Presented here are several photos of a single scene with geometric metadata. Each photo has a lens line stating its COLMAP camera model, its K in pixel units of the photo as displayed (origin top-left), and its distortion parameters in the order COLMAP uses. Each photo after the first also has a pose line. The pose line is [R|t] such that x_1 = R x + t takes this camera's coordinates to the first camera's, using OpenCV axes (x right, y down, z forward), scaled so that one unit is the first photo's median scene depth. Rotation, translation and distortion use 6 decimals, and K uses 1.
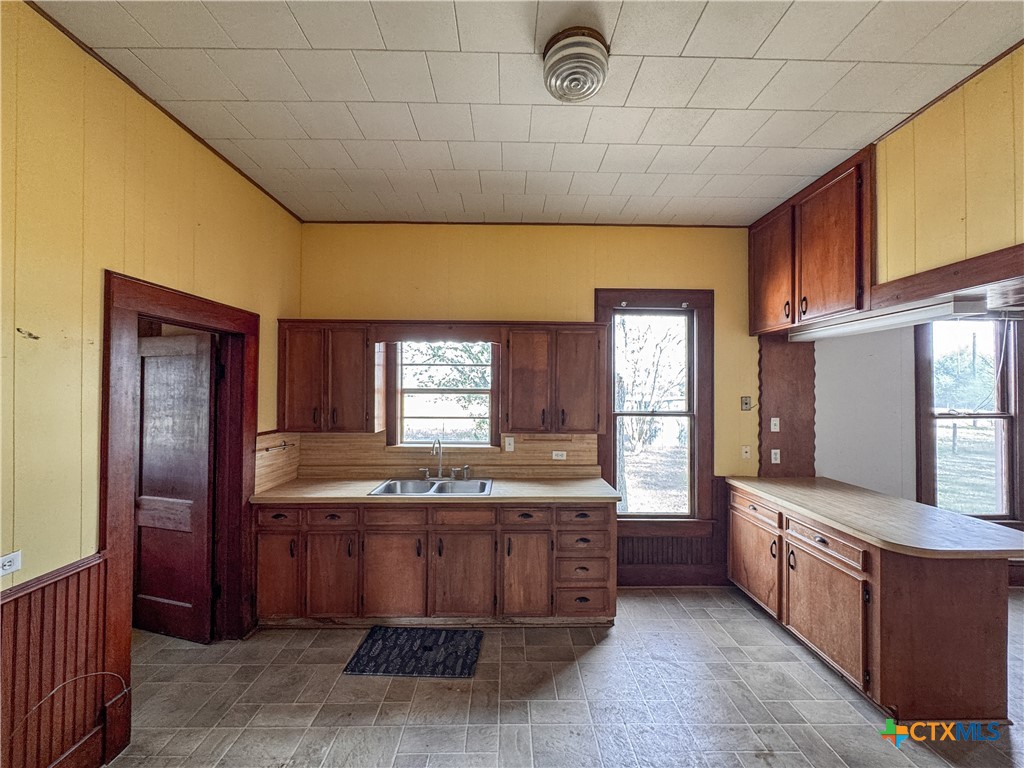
lens RADIAL K [[411.2, 0, 511.5], [0, 411.2, 383.6], [0, 0, 1]] dist [-0.004085, 0.000692]
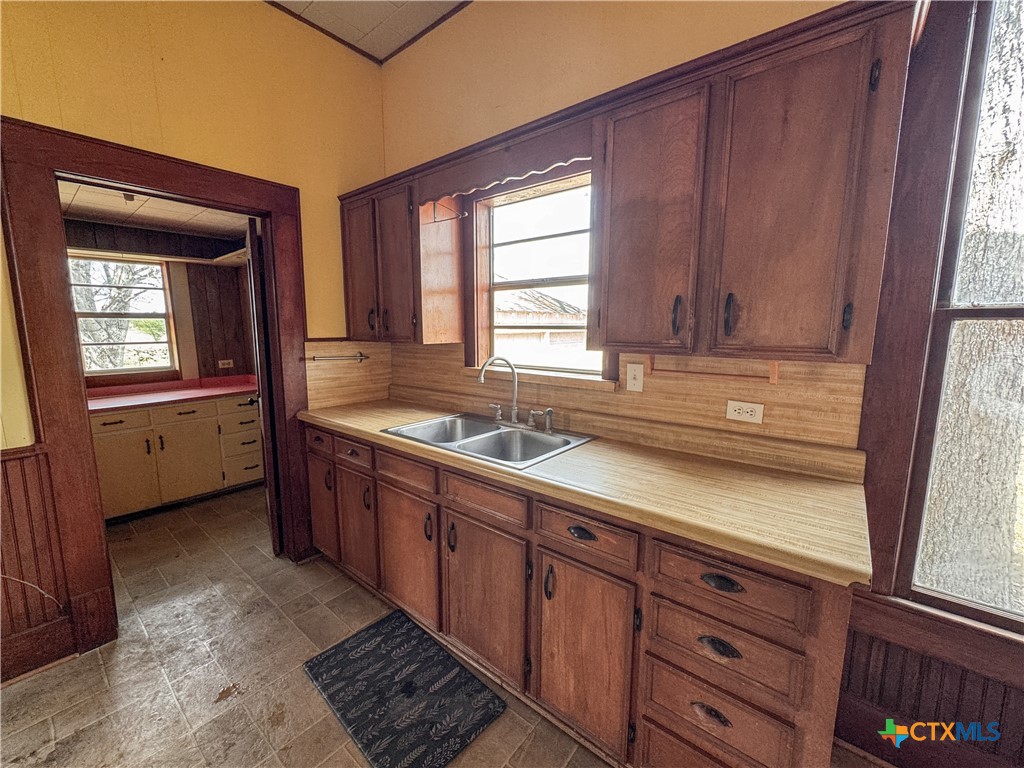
lens RADIAL K [[411.2, 0, 509.8], [0, 411.2, 384.9], [0, 0, 1]] dist [-0.004085, 0.000692]
pose [[0.767666, 0.086126, -0.635037, 0.239365], [0.010572, 0.989091, 0.146924, 0.097320], [0.640763, -0.119503, 0.758381, 0.625634]]
